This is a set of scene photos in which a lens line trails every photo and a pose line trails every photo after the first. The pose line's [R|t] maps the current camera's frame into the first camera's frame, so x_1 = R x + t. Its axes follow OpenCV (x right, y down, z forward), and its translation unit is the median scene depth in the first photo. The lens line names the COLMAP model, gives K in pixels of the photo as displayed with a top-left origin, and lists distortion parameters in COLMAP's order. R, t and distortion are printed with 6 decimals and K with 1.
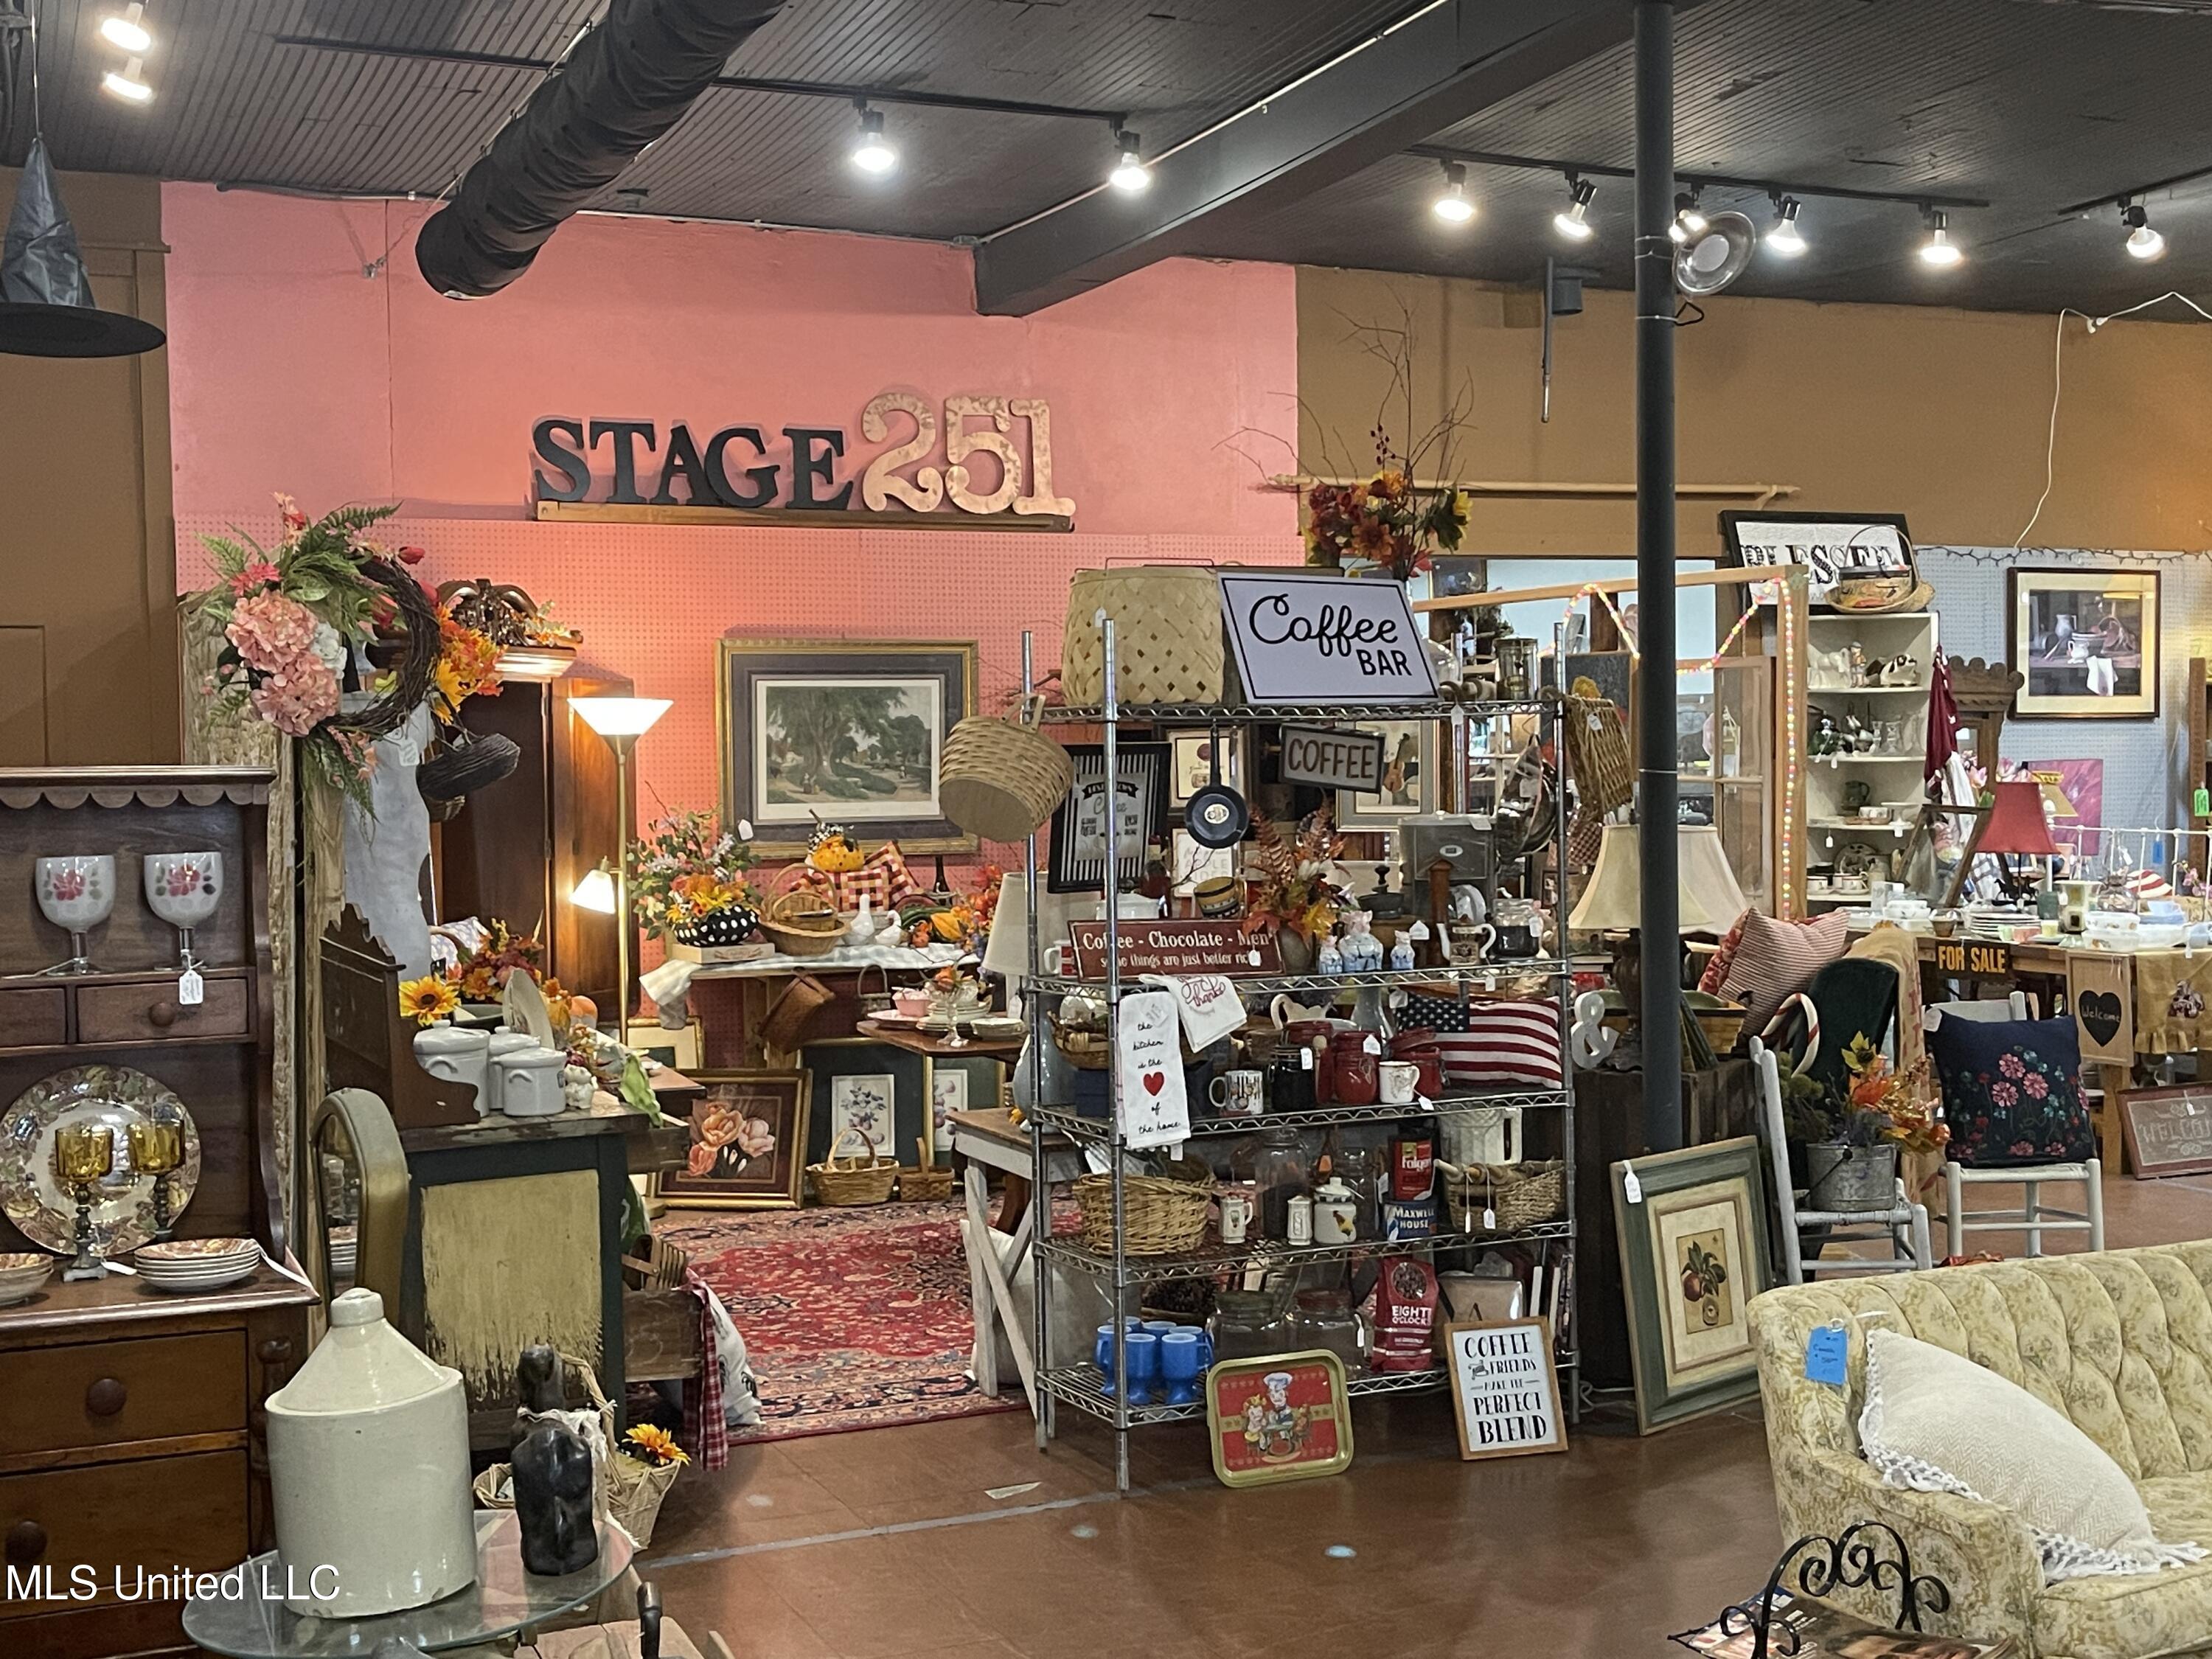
lens RADIAL K [[2580.7, 0, 1104.8], [0, 2580.7, 826.4], [0, 0, 1]] dist [0.013033, 0.000000]
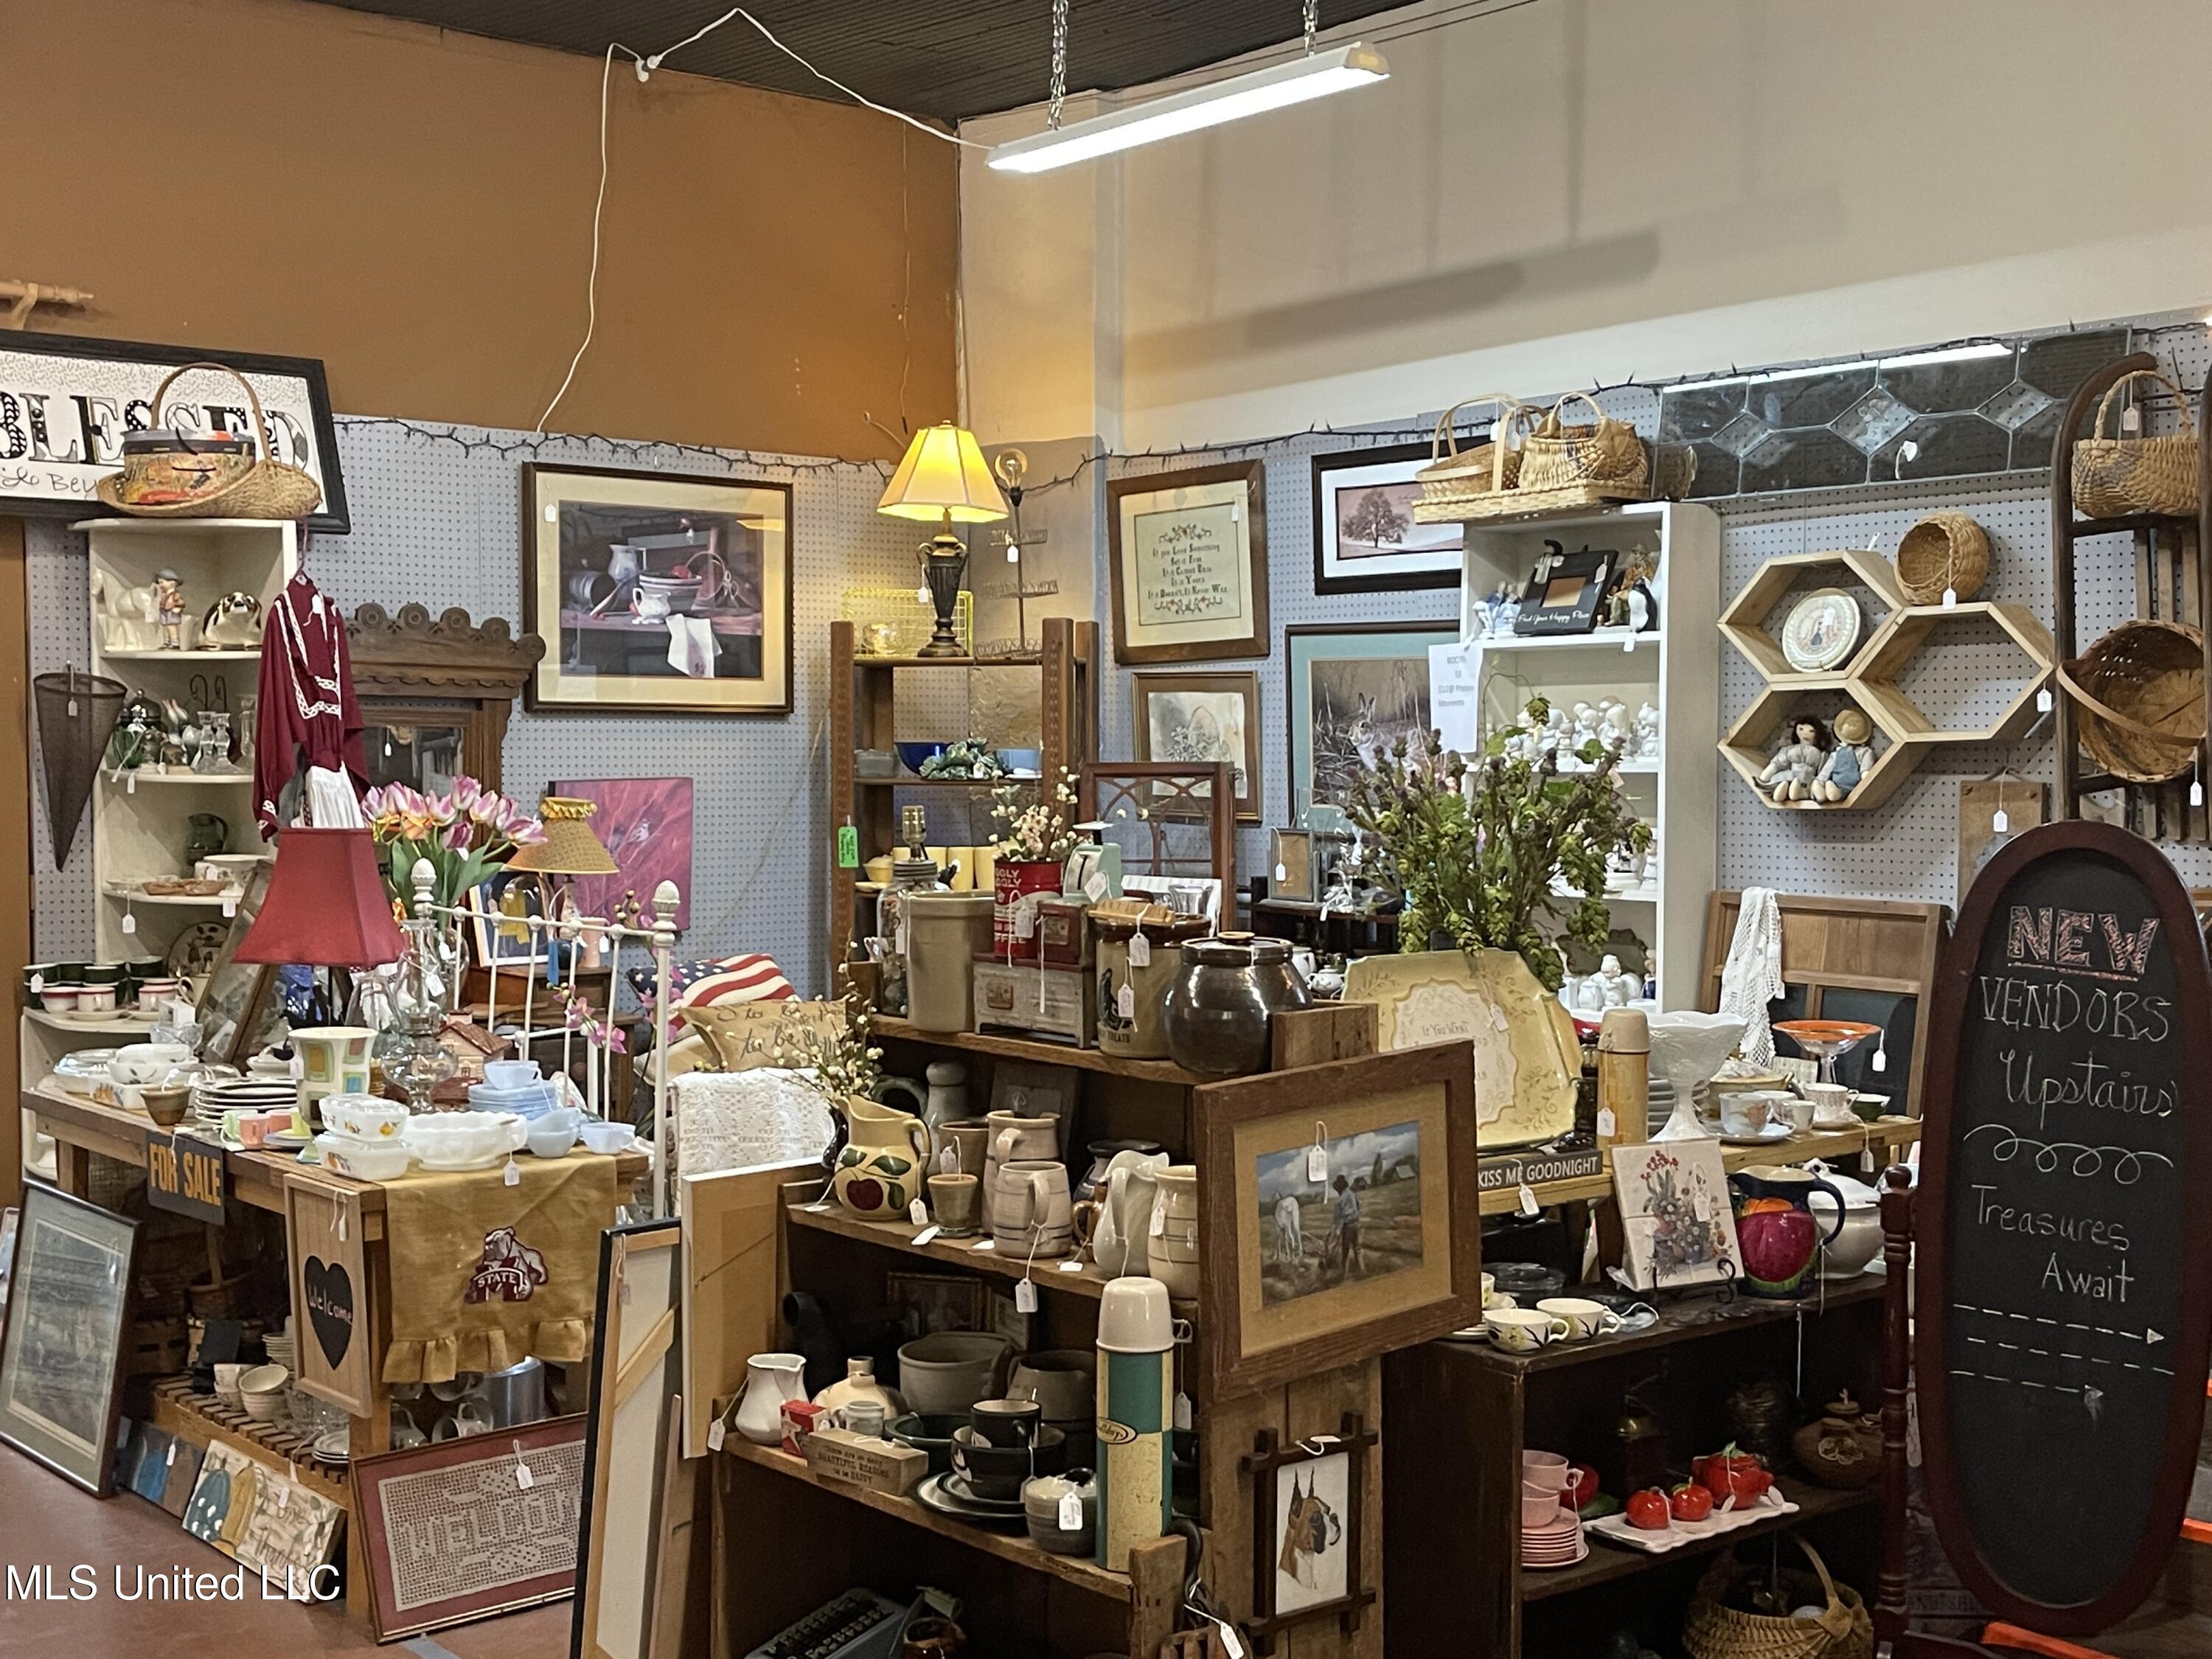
lens RADIAL K [[2580.7, 0, 1106.6], [0, 2580.7, 832.4], [0, 0, 1]] dist [0.013033, 0.000000]
pose [[0.951656, 0.003676, 0.307145, 0.293893], [-0.006029, 0.999959, 0.006712, -0.017886], [-0.307107, -0.008239, 0.951639, 0.377099]]
